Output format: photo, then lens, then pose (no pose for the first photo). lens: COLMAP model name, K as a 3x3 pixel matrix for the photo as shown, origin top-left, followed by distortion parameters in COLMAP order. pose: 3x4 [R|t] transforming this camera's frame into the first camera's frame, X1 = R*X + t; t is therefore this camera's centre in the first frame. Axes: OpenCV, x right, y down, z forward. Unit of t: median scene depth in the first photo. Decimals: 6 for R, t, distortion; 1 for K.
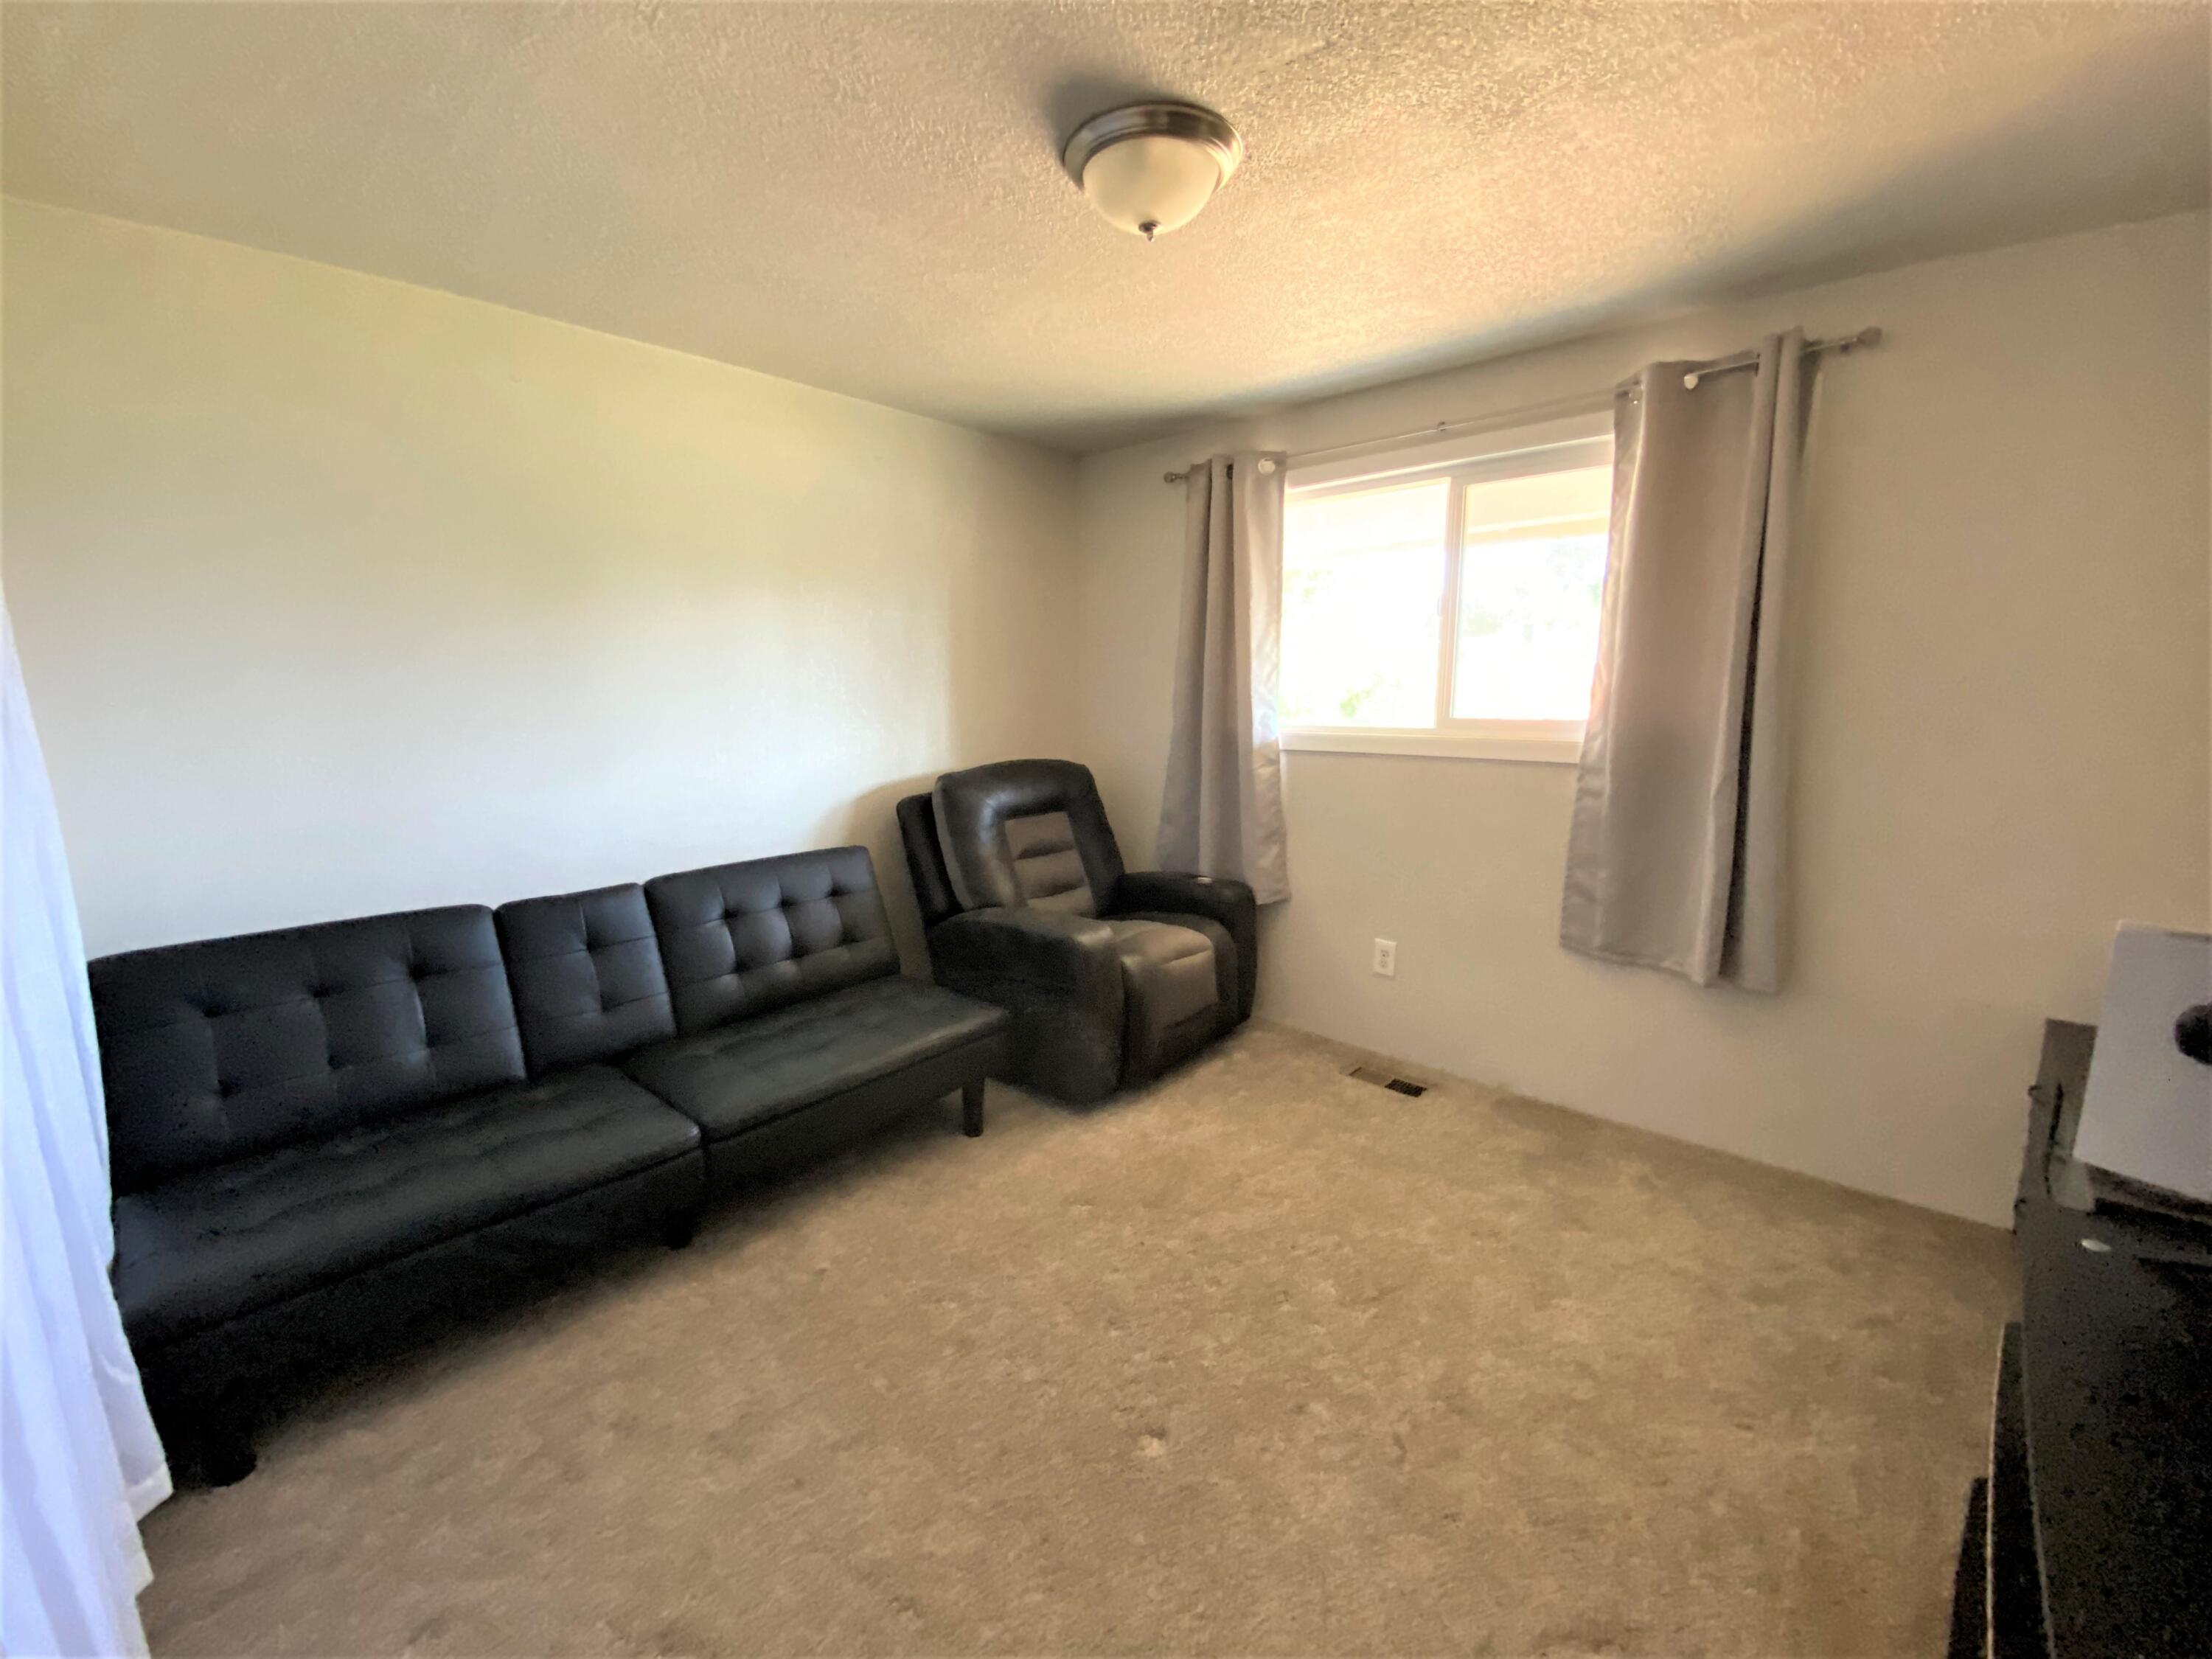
lens RADIAL K [[903.7, 0, 1103.5], [0, 903.7, 822.1], [0, 0, 1]] dist [0.035802, -0.030177]
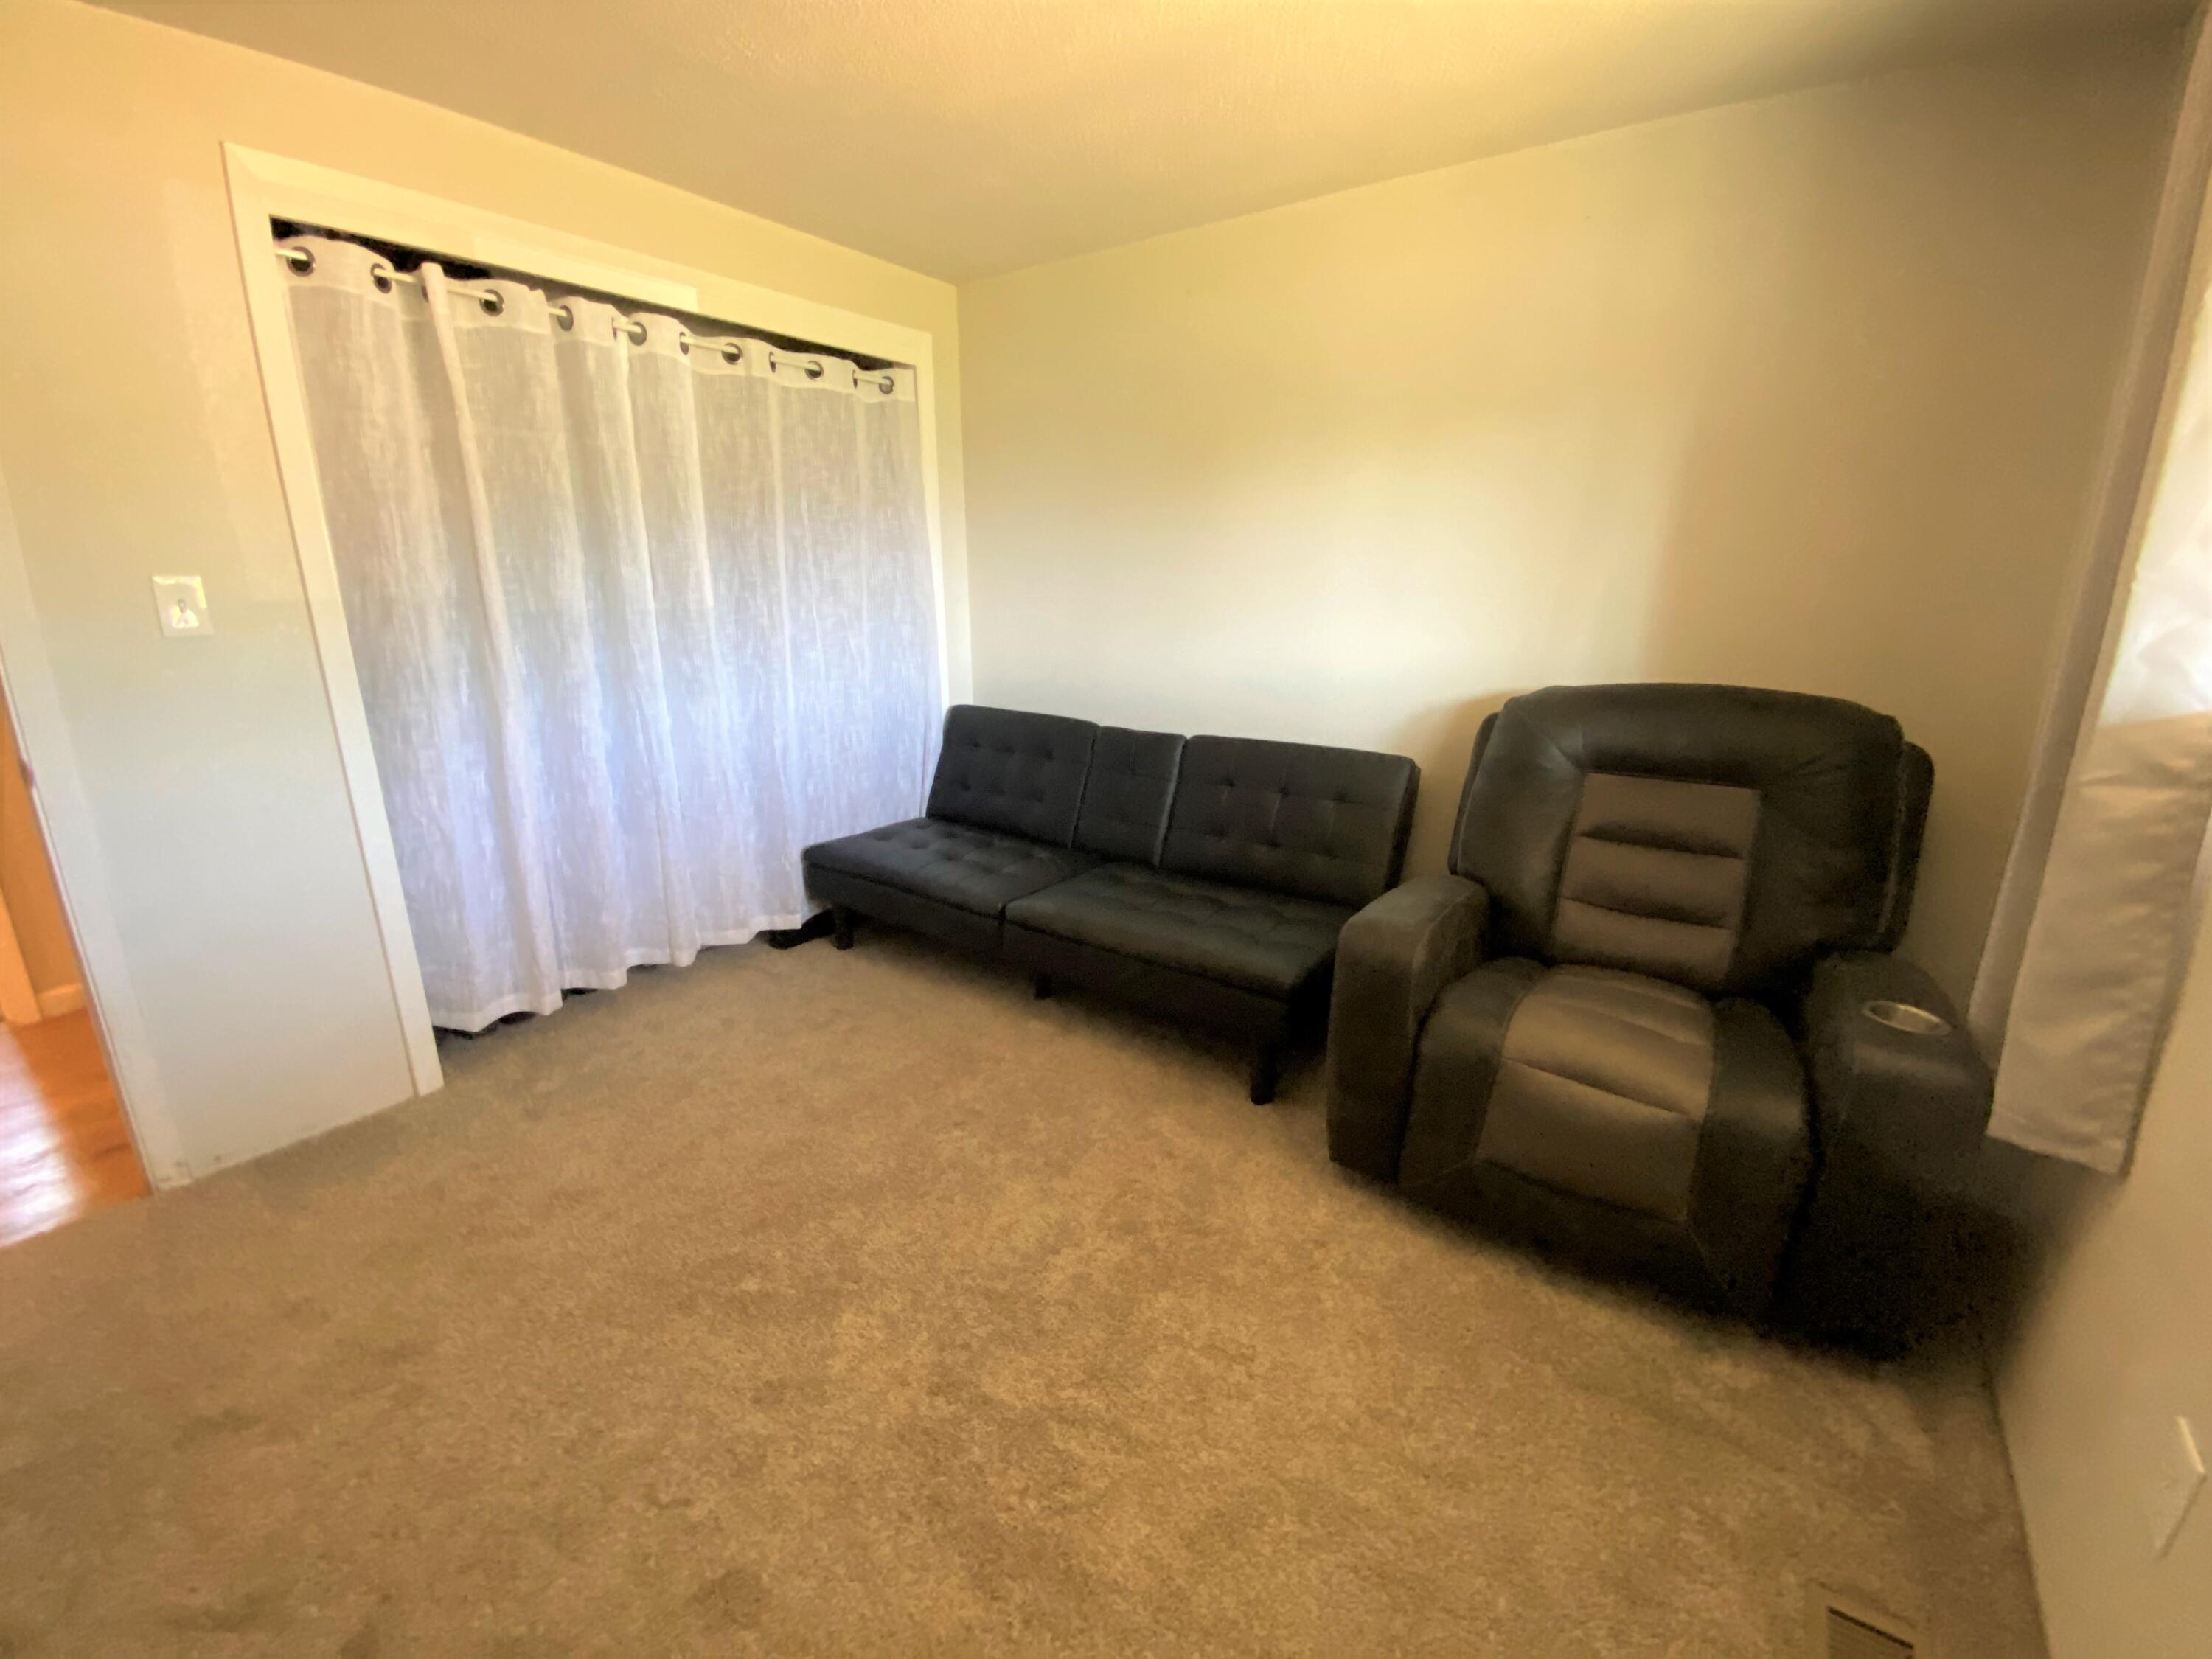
lens RADIAL K [[903.7, 0, 1103.5], [0, 903.7, 822.1], [0, 0, 1]] dist [0.035802, -0.030177]
pose [[0.107263, 0.264991, -0.958266, 0.529287], [-0.152344, 0.956826, 0.247540, -0.082267], [0.982490, 0.119435, 0.143002, 0.642567]]
